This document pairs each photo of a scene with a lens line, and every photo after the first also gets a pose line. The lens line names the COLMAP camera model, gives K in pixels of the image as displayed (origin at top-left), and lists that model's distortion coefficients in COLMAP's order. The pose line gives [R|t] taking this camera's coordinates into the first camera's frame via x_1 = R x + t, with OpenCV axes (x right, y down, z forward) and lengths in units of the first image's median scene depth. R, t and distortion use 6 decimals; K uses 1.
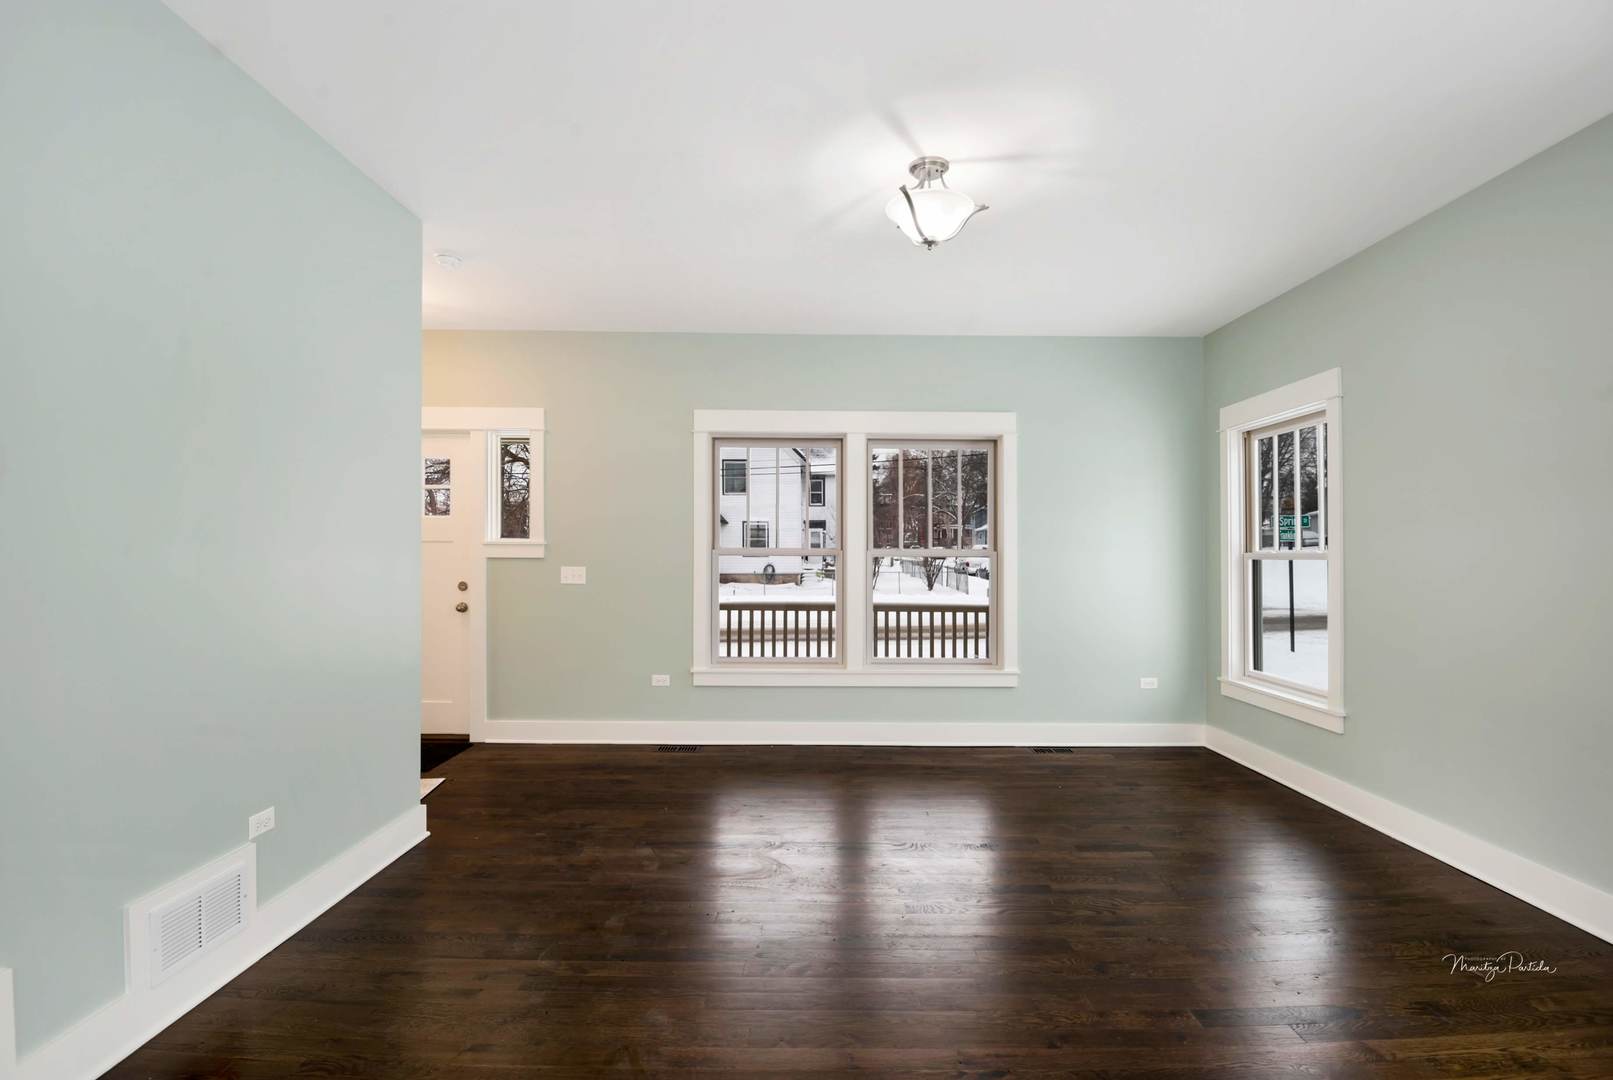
lens RADIAL K [[764.6, 0, 804.2], [0, 764.6, 541.5], [0, 0, 1]] dist [-0.017698, -0.013977]
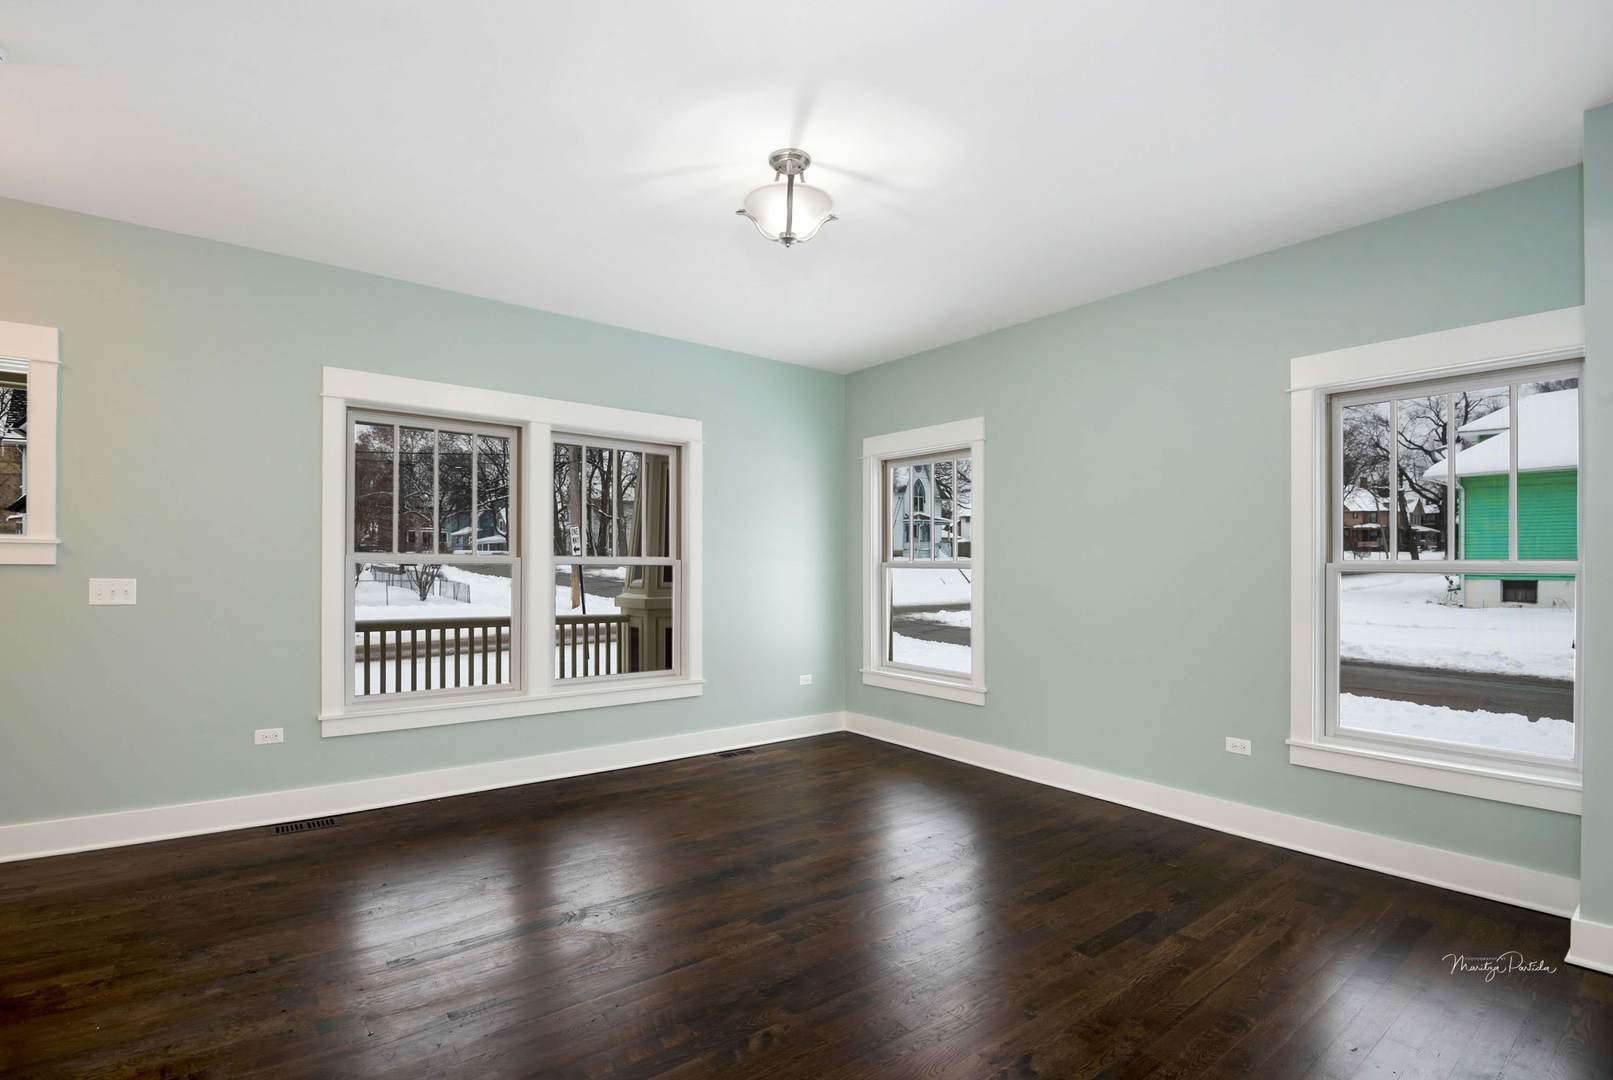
lens RADIAL K [[764.6, 0, 807.5], [0, 764.6, 552.7], [0, 0, 1]] dist [-0.017698, -0.013977]
pose [[0.786925, 0.012099, 0.616930, -0.229914], [-0.015788, 0.999875, 0.000530, 0.001043], [-0.616846, -0.010157, 0.787018, 0.129801]]
